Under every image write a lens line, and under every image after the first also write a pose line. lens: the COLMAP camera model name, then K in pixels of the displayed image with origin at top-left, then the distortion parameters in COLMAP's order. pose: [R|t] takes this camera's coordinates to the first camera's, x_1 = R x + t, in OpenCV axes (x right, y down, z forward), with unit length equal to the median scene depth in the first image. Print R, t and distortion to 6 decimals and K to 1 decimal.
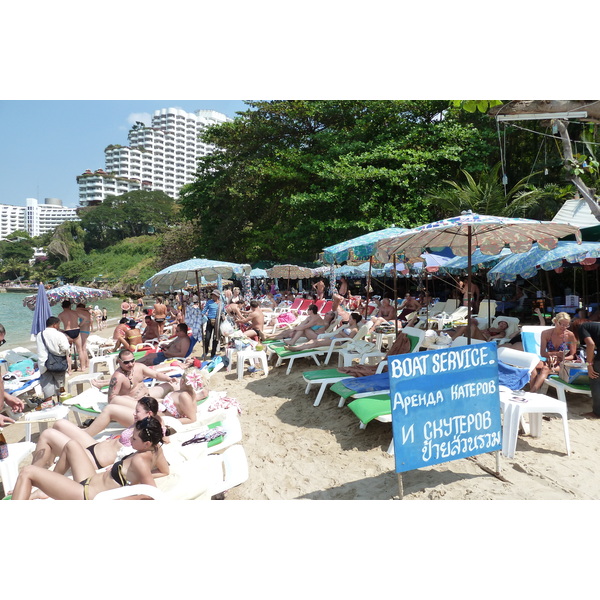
lens RADIAL K [[423.0, 0, 300.0], [0, 423.0, 300.0], [0, 0, 1]] dist [-0.031868, -0.002089]
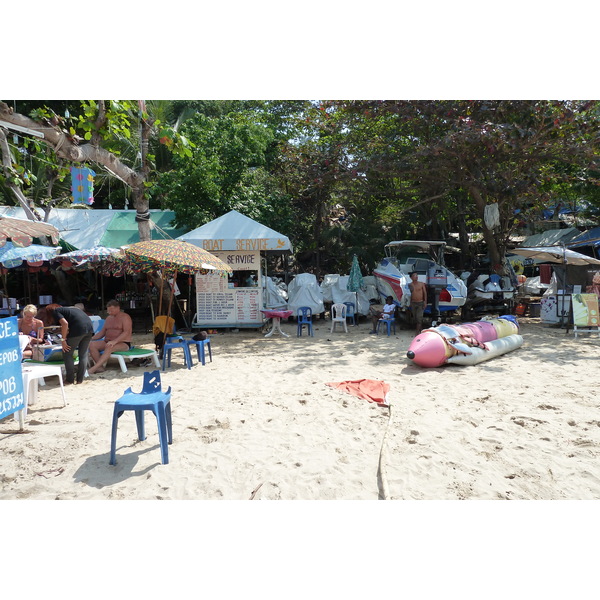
lens RADIAL K [[423.0, 0, 300.0], [0, 423.0, 300.0], [0, 0, 1]] dist [-0.031868, -0.002089]
pose [[0.337577, -0.019496, 0.941096, -0.466675], [0.040076, 0.999177, 0.006323, 0.099347], [-0.940444, 0.035581, 0.338081, -0.187926]]
